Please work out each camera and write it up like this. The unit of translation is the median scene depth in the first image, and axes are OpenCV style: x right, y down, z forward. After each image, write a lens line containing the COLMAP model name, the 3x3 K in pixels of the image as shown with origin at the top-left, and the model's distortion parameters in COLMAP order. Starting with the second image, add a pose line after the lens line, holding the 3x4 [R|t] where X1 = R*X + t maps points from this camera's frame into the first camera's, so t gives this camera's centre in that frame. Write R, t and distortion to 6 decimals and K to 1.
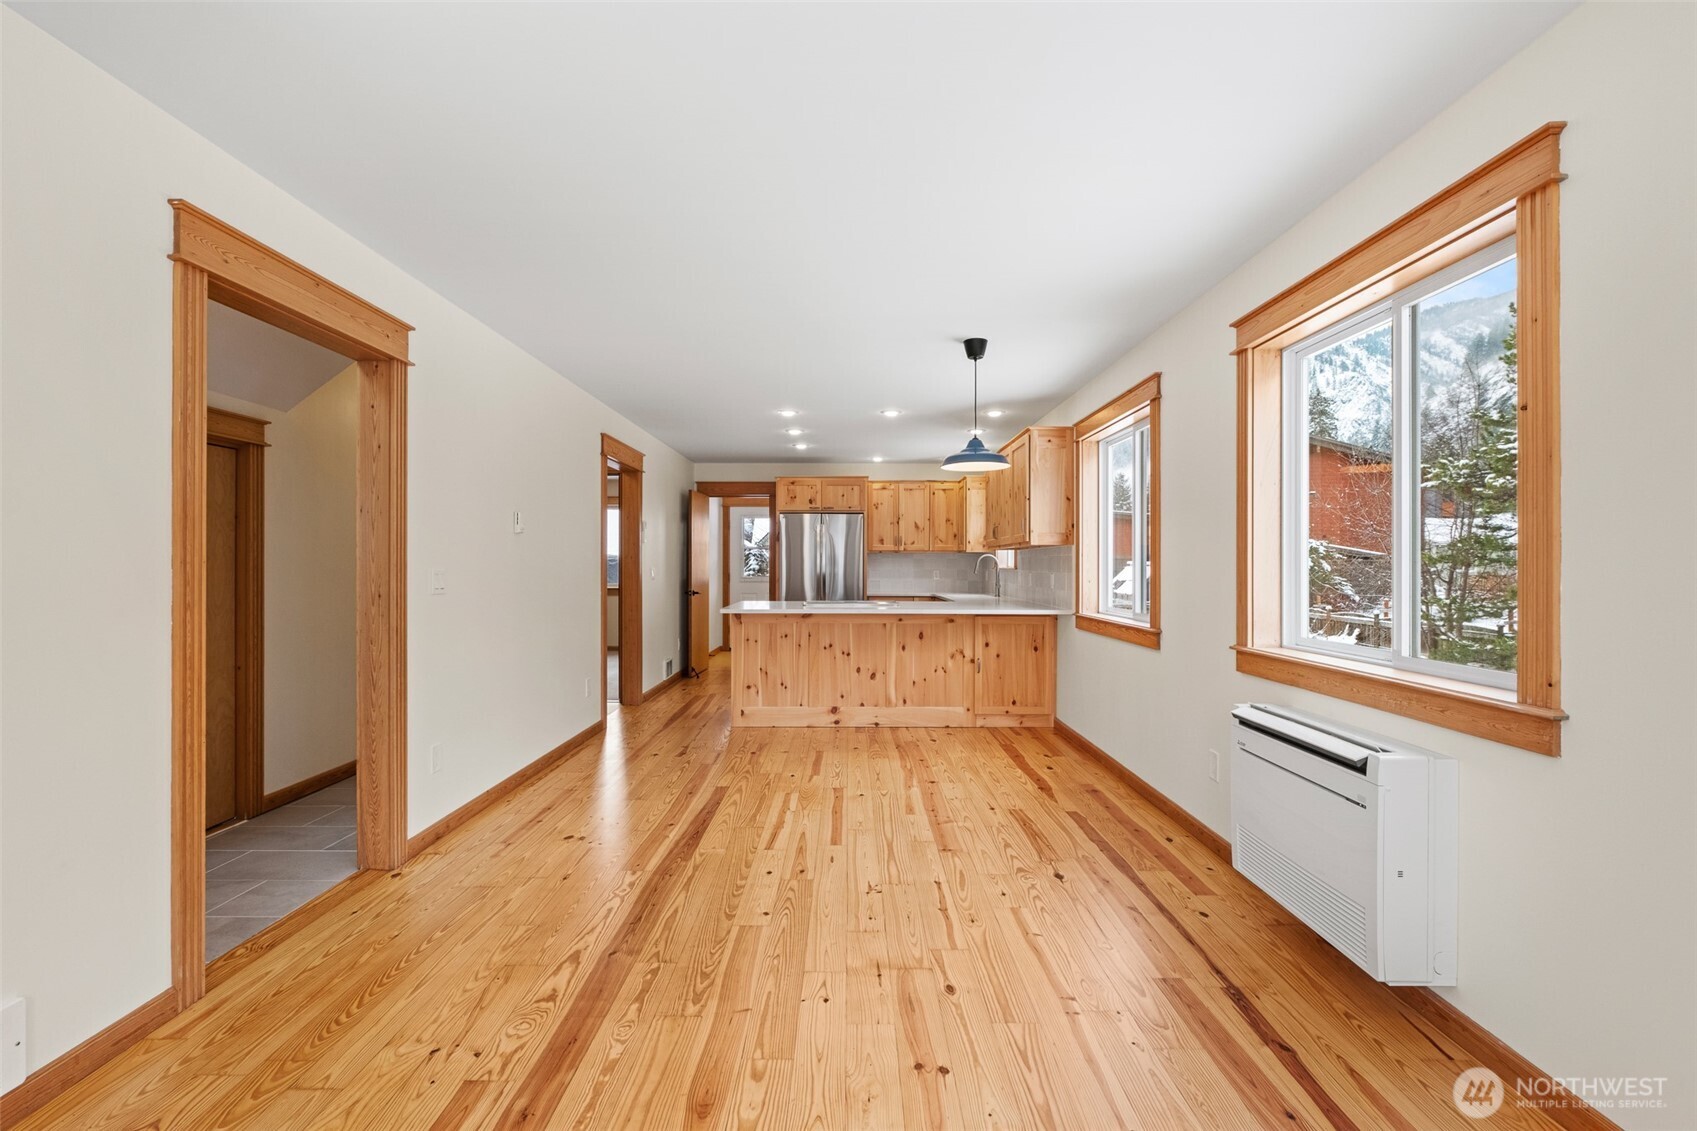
lens RADIAL K [[743.1, 0, 853.2], [0, 743.1, 563.4], [0, 0, 1]] dist [0.000223, 0.000162]
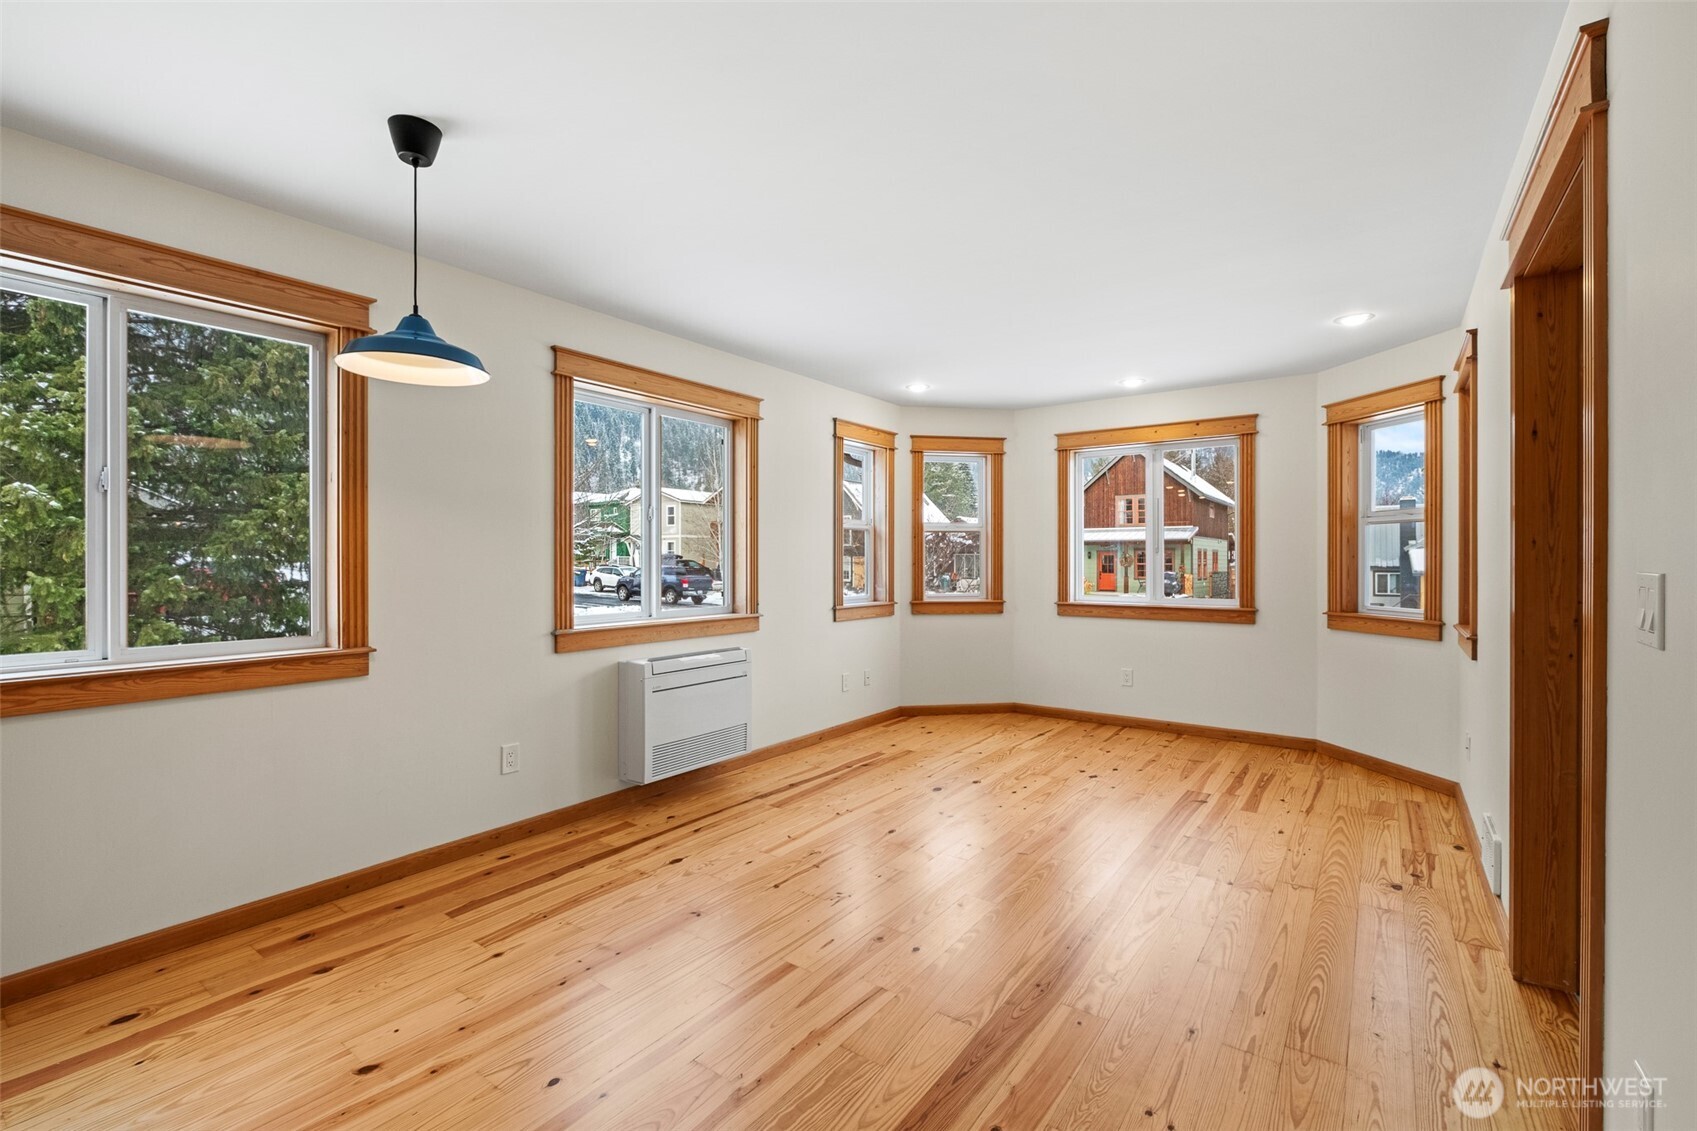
lens RADIAL K [[739.4, 0, 848.5], [0, 739.4, 565.5], [0, 0, 1]] dist [-0.004261, -0.000178]
pose [[-0.805756, -0.005778, 0.592219, -0.362367], [-0.002670, 0.999978, 0.006123, 0.002685], [-0.592242, 0.003352, -0.805753, 1.170801]]
